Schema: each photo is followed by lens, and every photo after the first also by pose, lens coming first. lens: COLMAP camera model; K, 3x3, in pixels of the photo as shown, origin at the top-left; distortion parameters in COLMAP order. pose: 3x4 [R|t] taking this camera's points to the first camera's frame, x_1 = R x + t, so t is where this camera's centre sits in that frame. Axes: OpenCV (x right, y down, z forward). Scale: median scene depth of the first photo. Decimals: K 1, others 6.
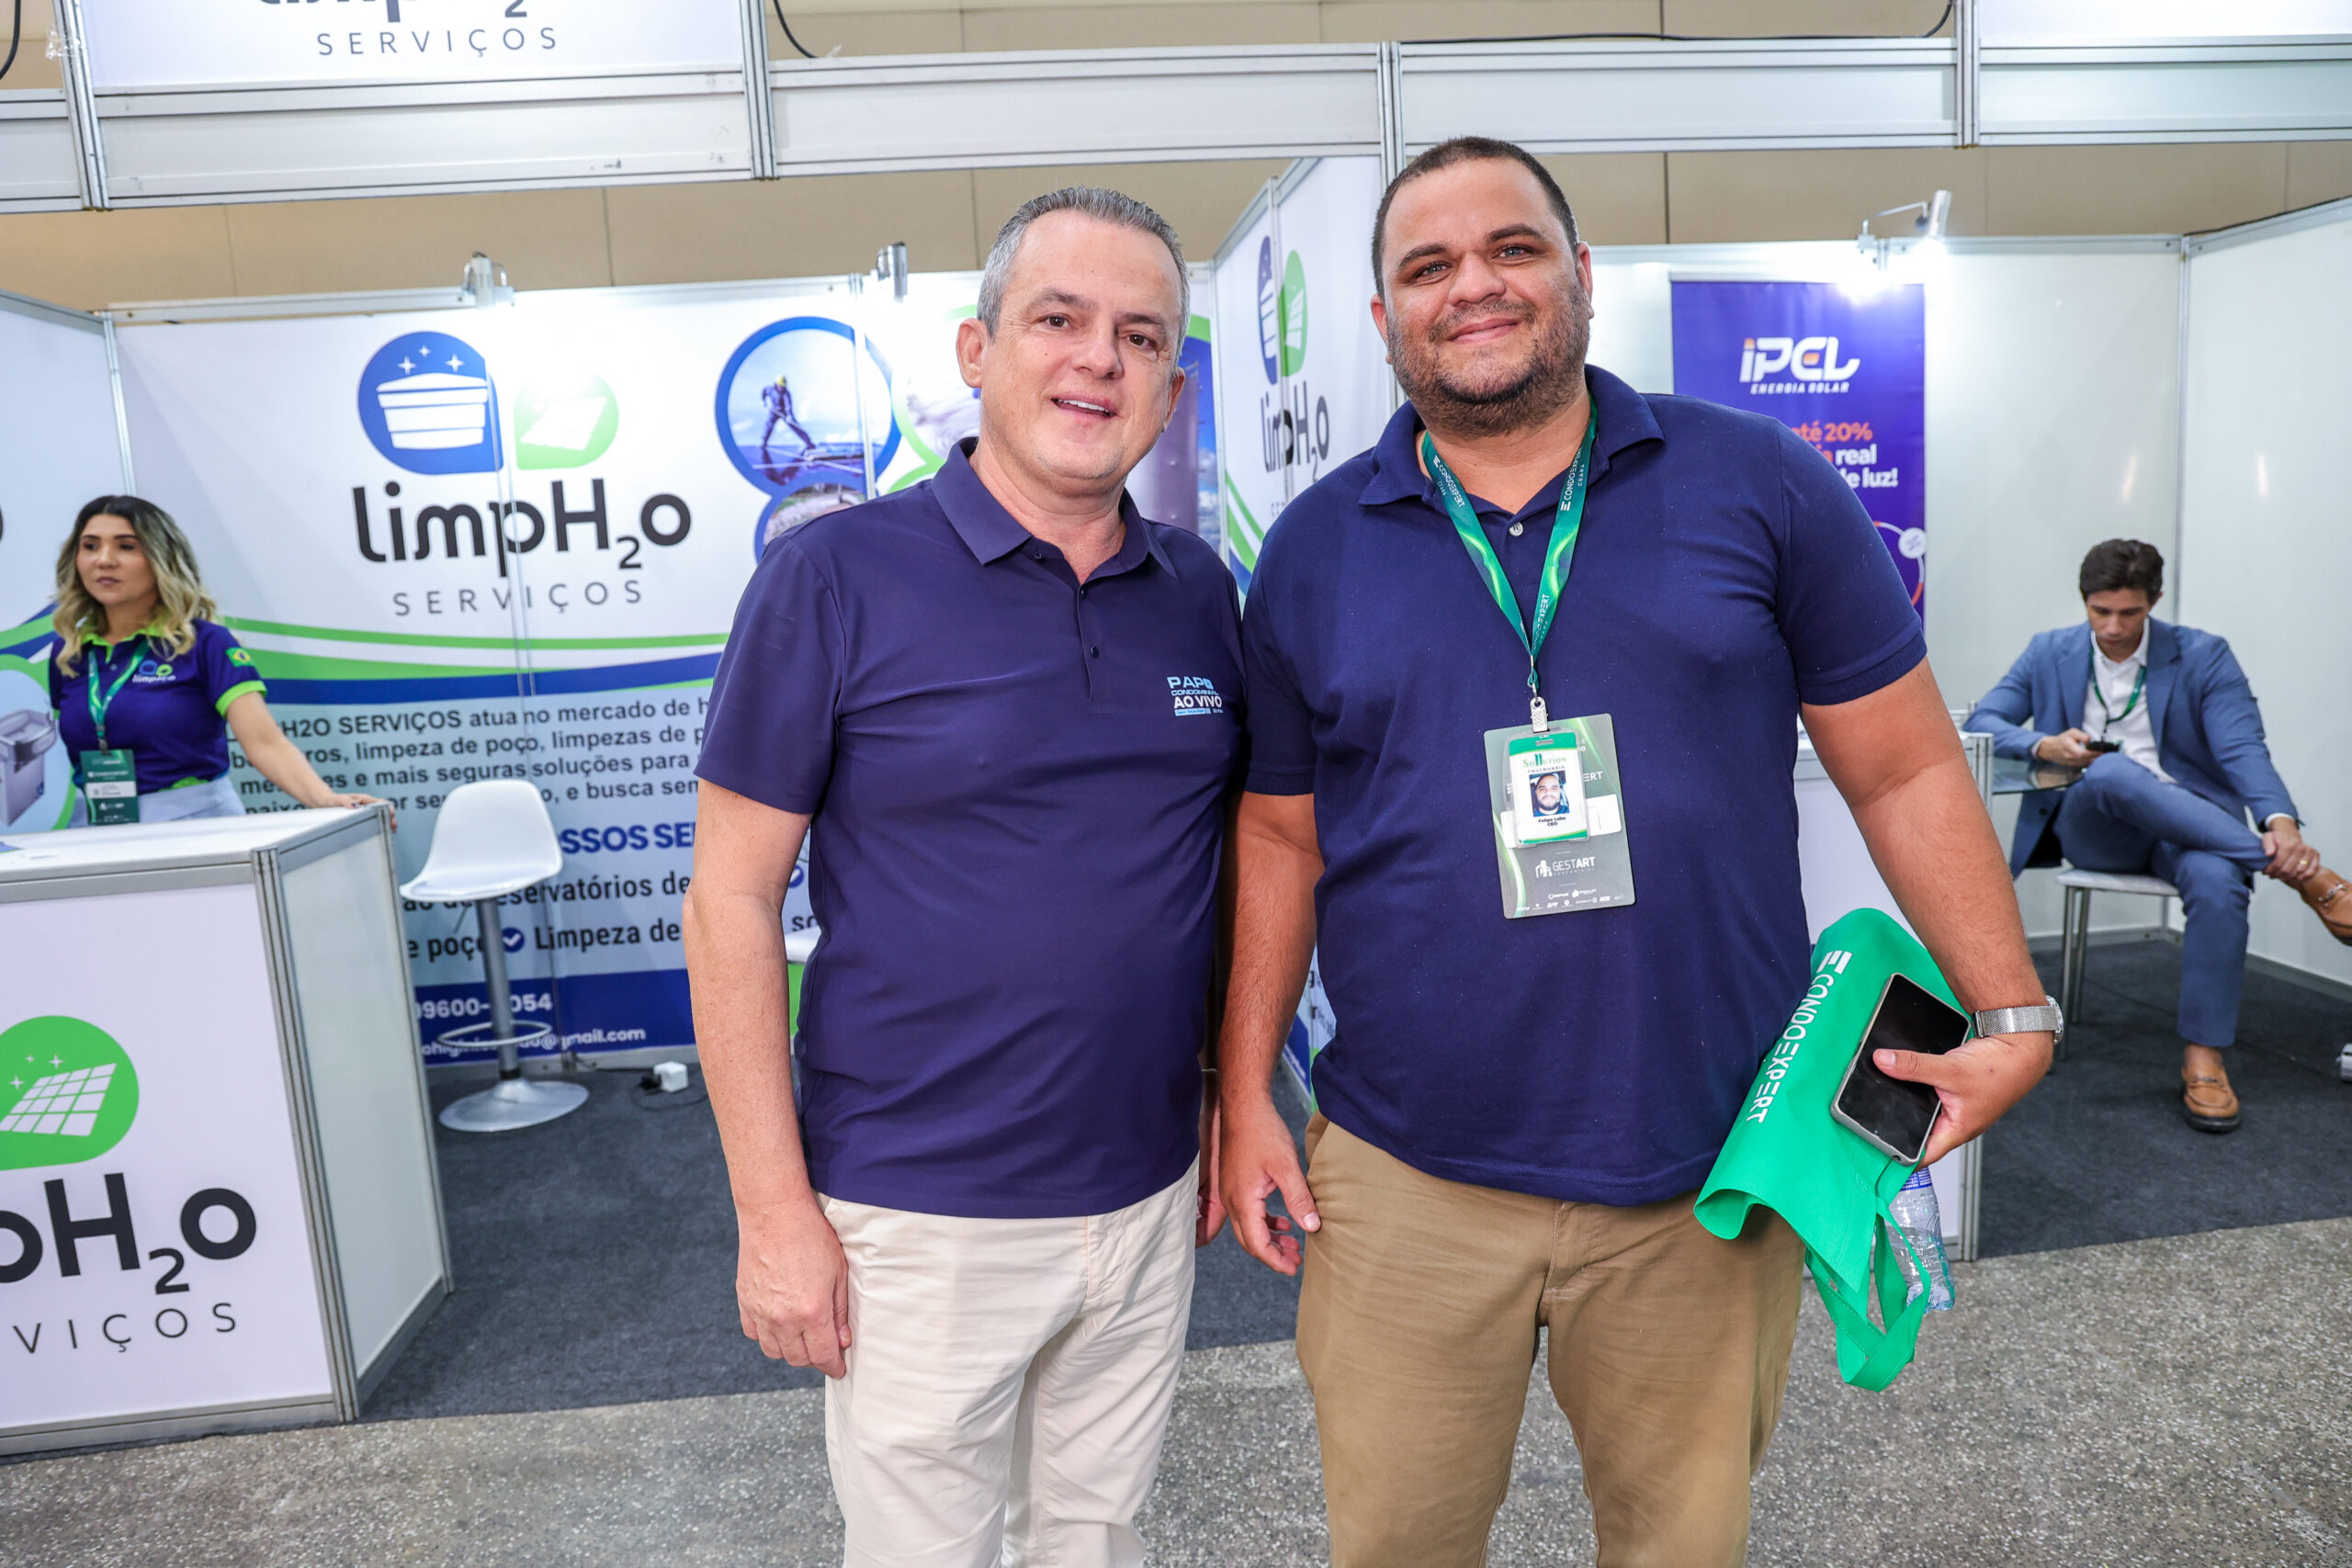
lens RADIAL K [[1673.9, 0, 1175.4], [0, 1673.9, 831.8], [0, 0, 1]] dist [-0.093428, 0.070780]
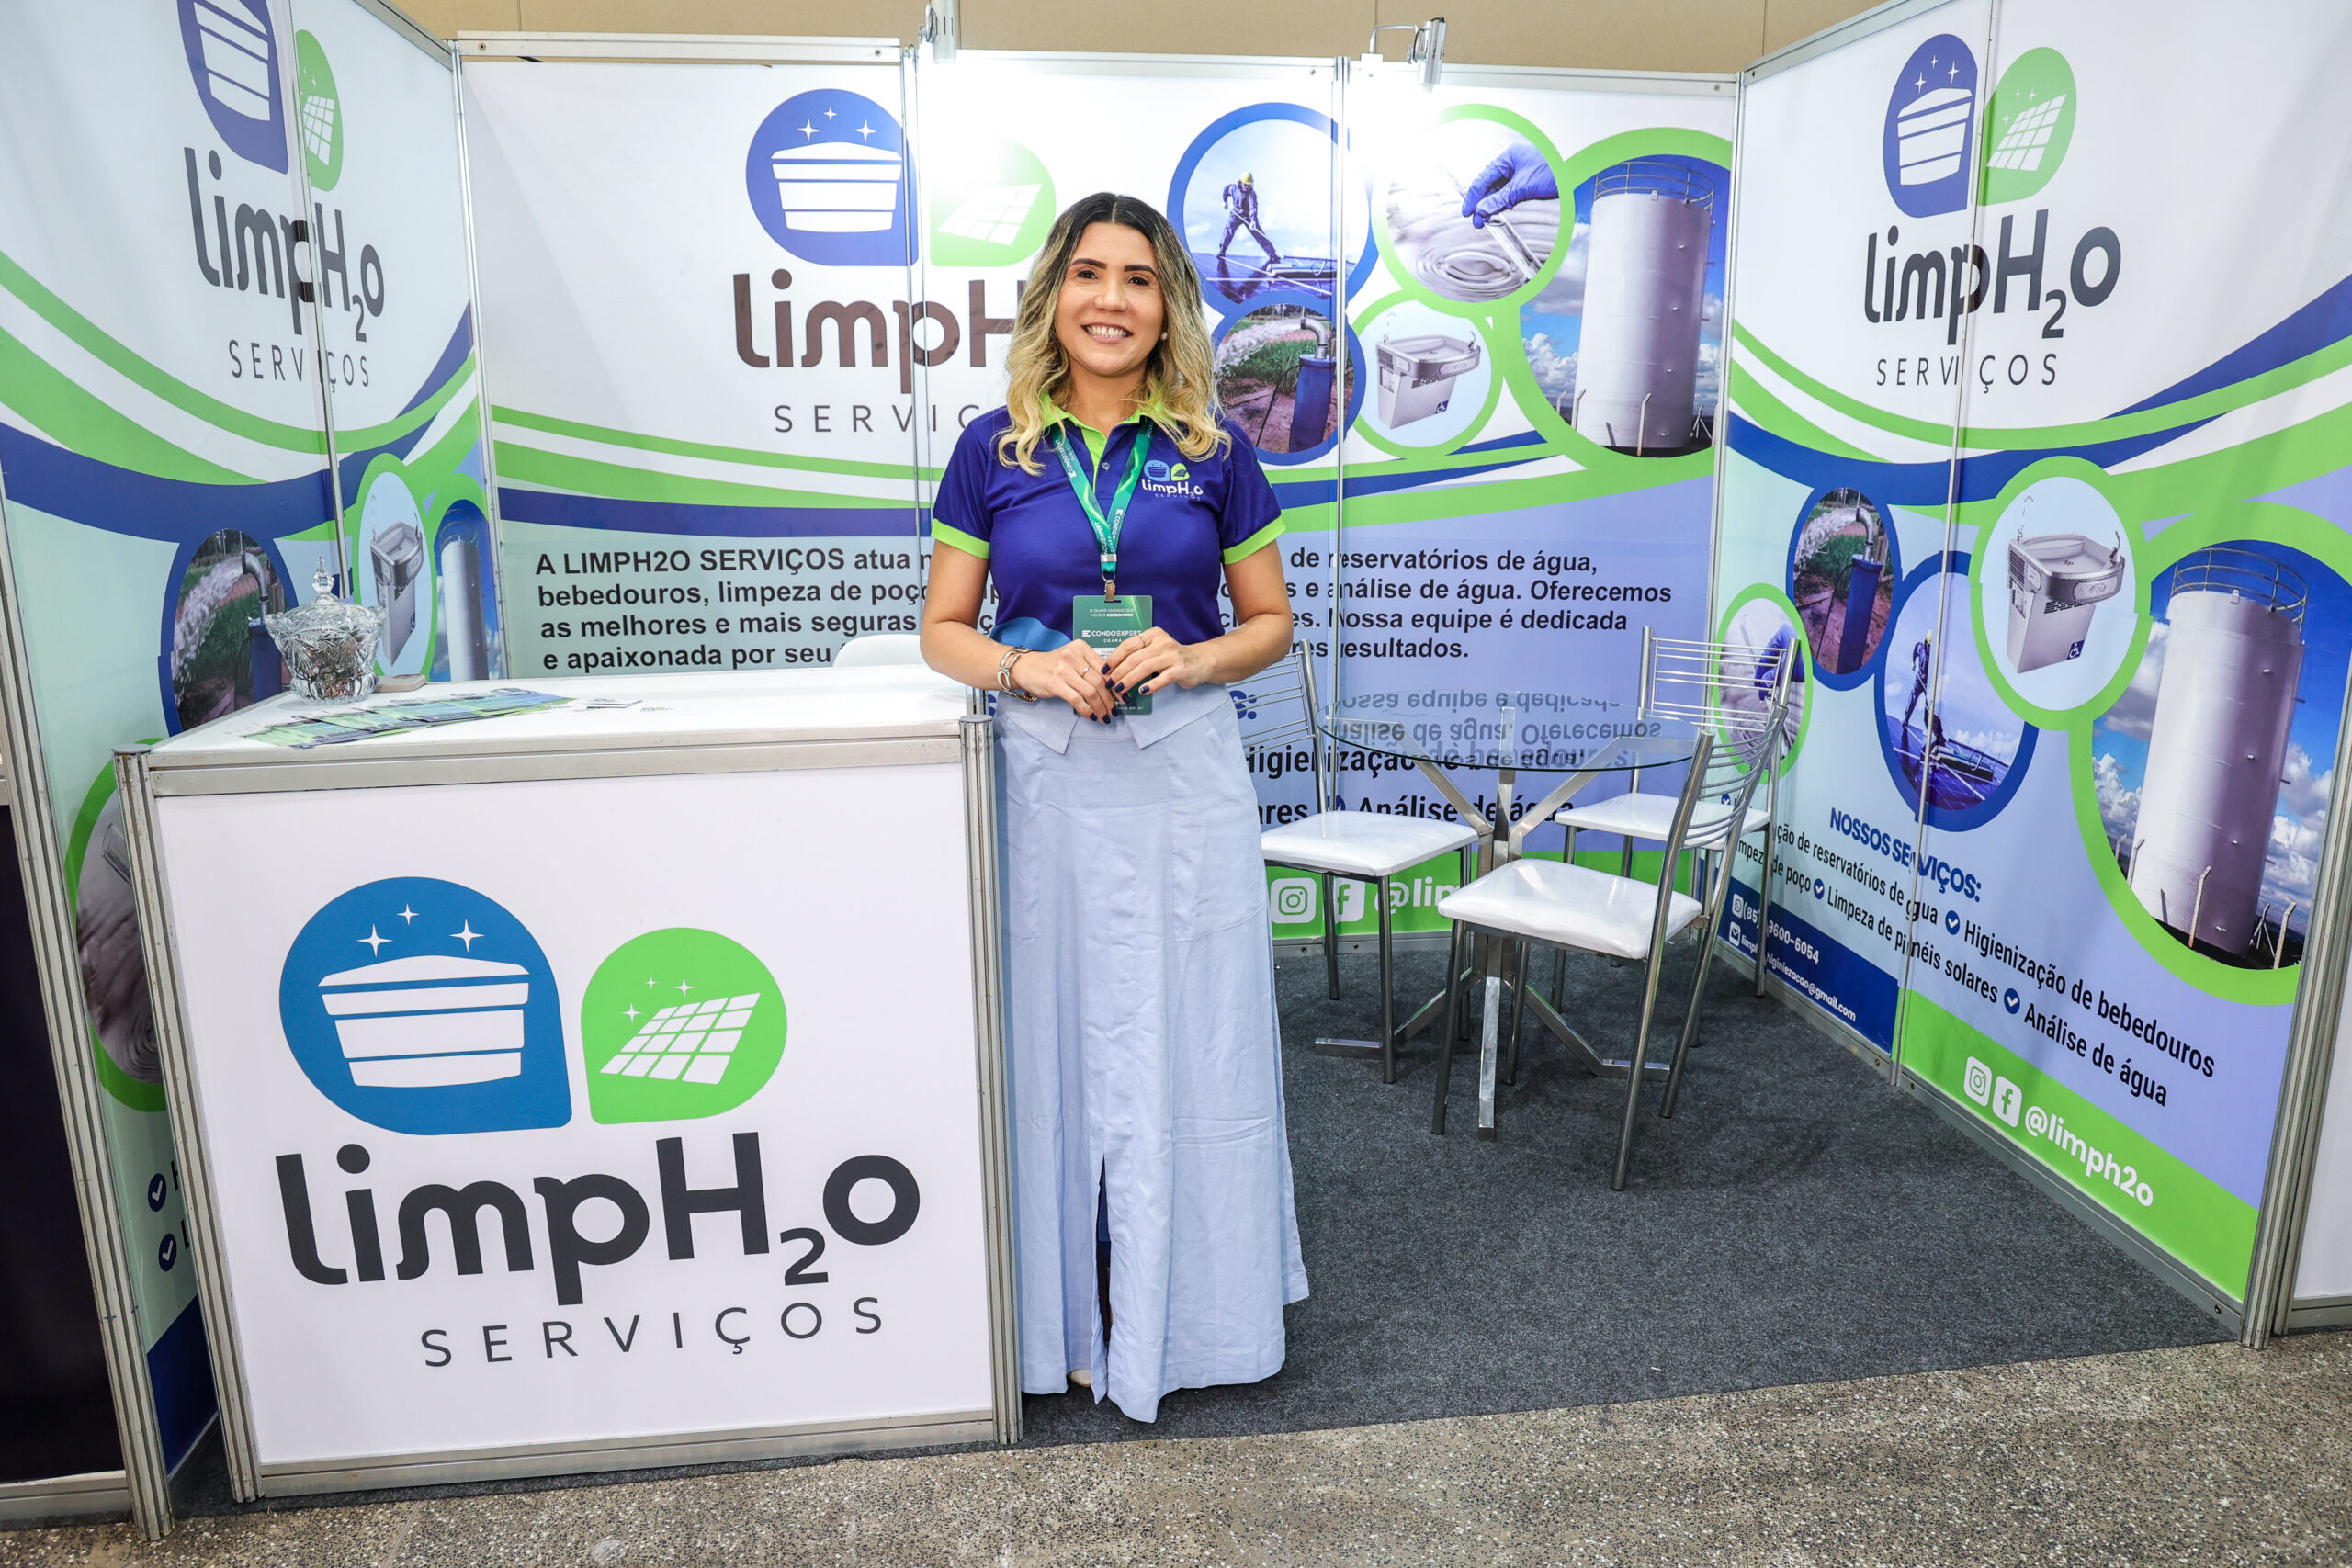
lens RADIAL K [[1673.9, 0, 1175.4], [0, 1673.9, 831.8], [0, 0, 1]] dist [-0.093428, 0.070780]
pose [[0.998554, 0.044976, 0.029446, -0.286831], [-0.047035, 0.996190, 0.073434, 0.000510], [-0.026031, -0.074712, 0.996865, 0.133248]]
